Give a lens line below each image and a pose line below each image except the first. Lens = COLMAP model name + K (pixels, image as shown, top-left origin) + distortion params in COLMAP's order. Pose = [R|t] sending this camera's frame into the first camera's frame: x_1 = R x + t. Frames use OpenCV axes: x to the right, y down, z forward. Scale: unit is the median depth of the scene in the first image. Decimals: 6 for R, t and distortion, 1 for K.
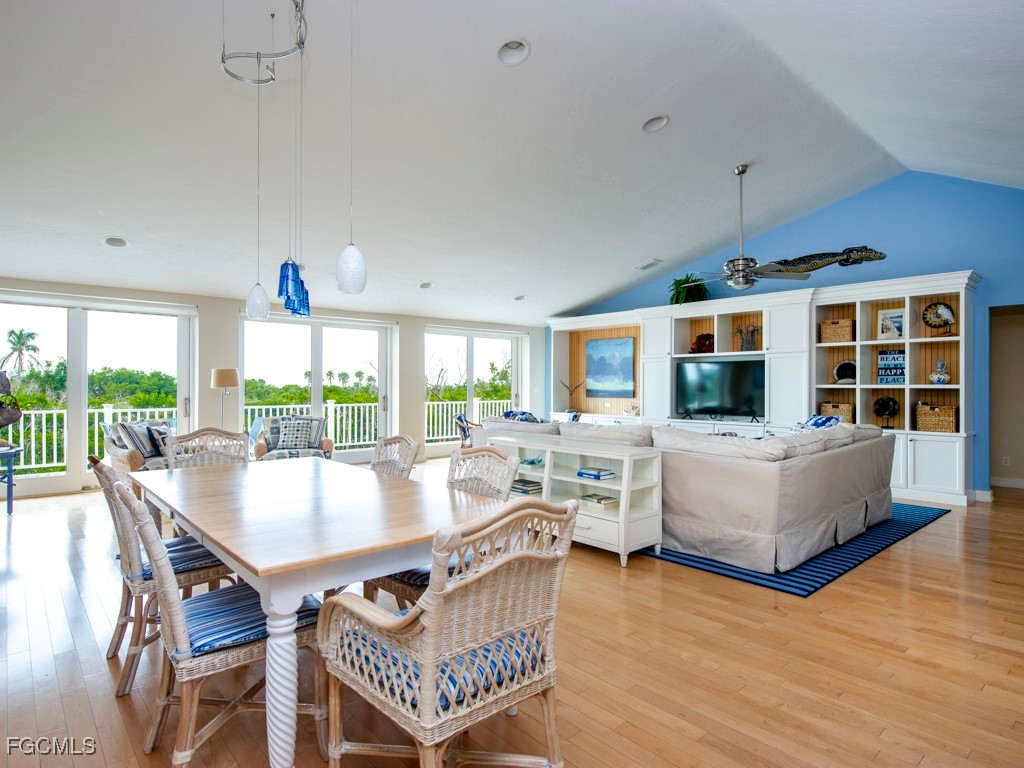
lens RADIAL K [[559.6, 0, 507.8], [0, 559.6, 383.3], [0, 0, 1]] dist [-0.003820, -0.002913]
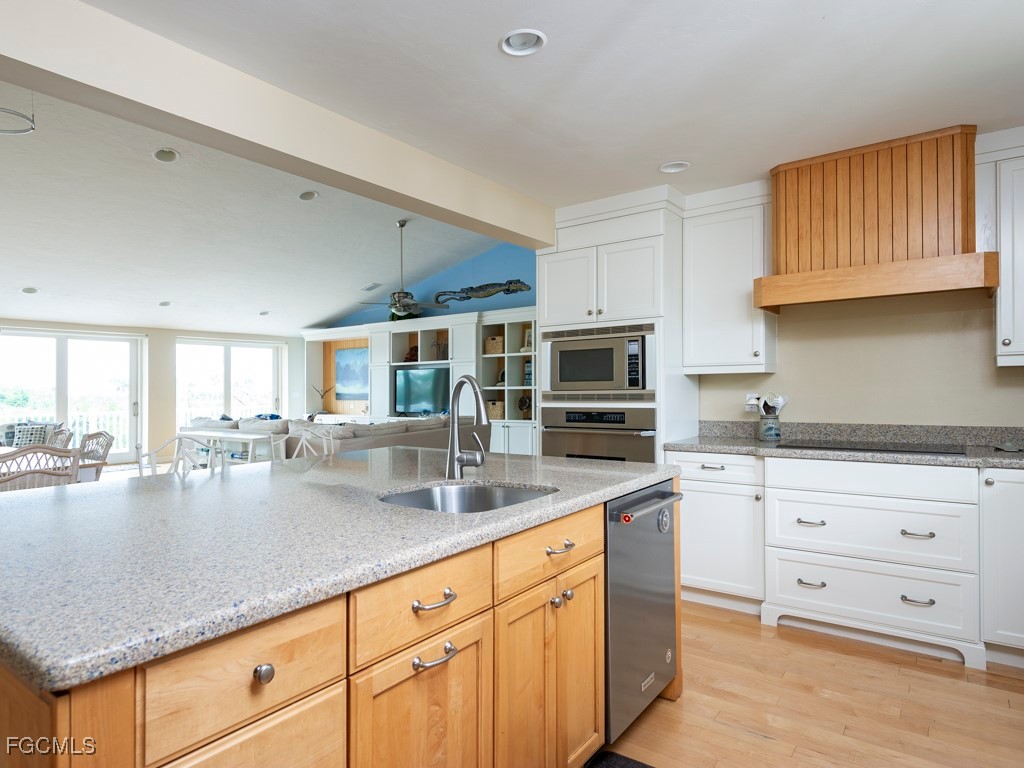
lens RADIAL K [[614.9, 0, 452.2], [0, 614.9, 393.1], [0, 0, 1]] dist [0.015456, -0.008785]
pose [[0.988259, -0.010693, 0.152411, 0.254364], [0.009529, 0.999920, 0.008369, 0.003901], [-0.152489, -0.006818, 0.988282, -0.367574]]
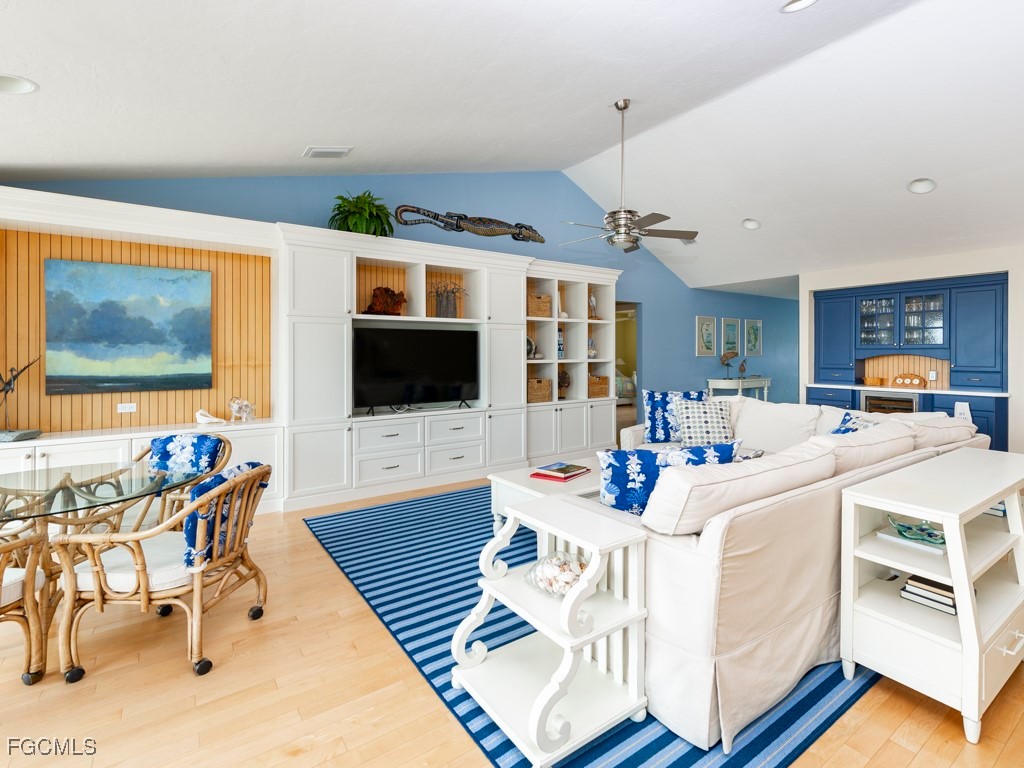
lens RADIAL K [[484.6, 0, 559.1], [0, 484.6, 354.5], [0, 0, 1]] dist [-0.000822, -0.000795]
pose [[0.095395, -0.005199, 0.995426, -0.244699], [0.000557, 0.999986, 0.005169, -0.010237], [-0.995439, 0.000062, 0.095396, 0.820077]]
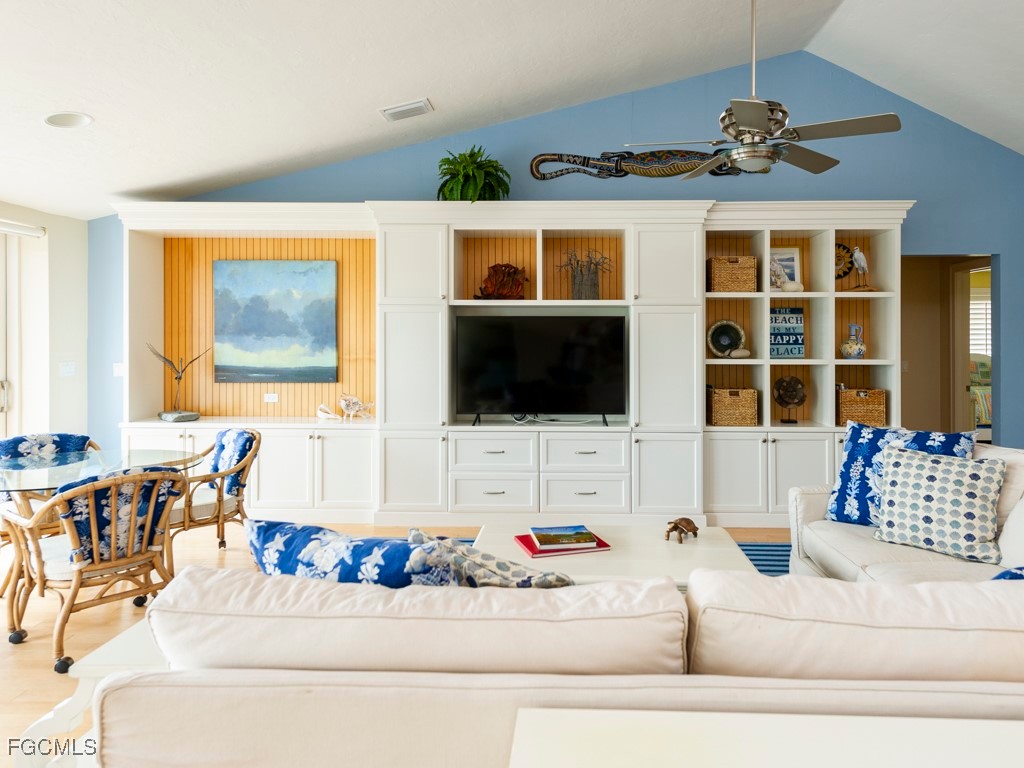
lens RADIAL K [[654.9, 0, 543.0], [0, 654.9, 339.3], [0, 0, 1]] dist [0.020328, -0.002898]
pose [[0.688867, 0.000461, 0.724887, -0.090375], [-0.004353, 0.999984, 0.003501, -0.019948], [-0.724875, -0.005567, 0.688858, 0.600477]]
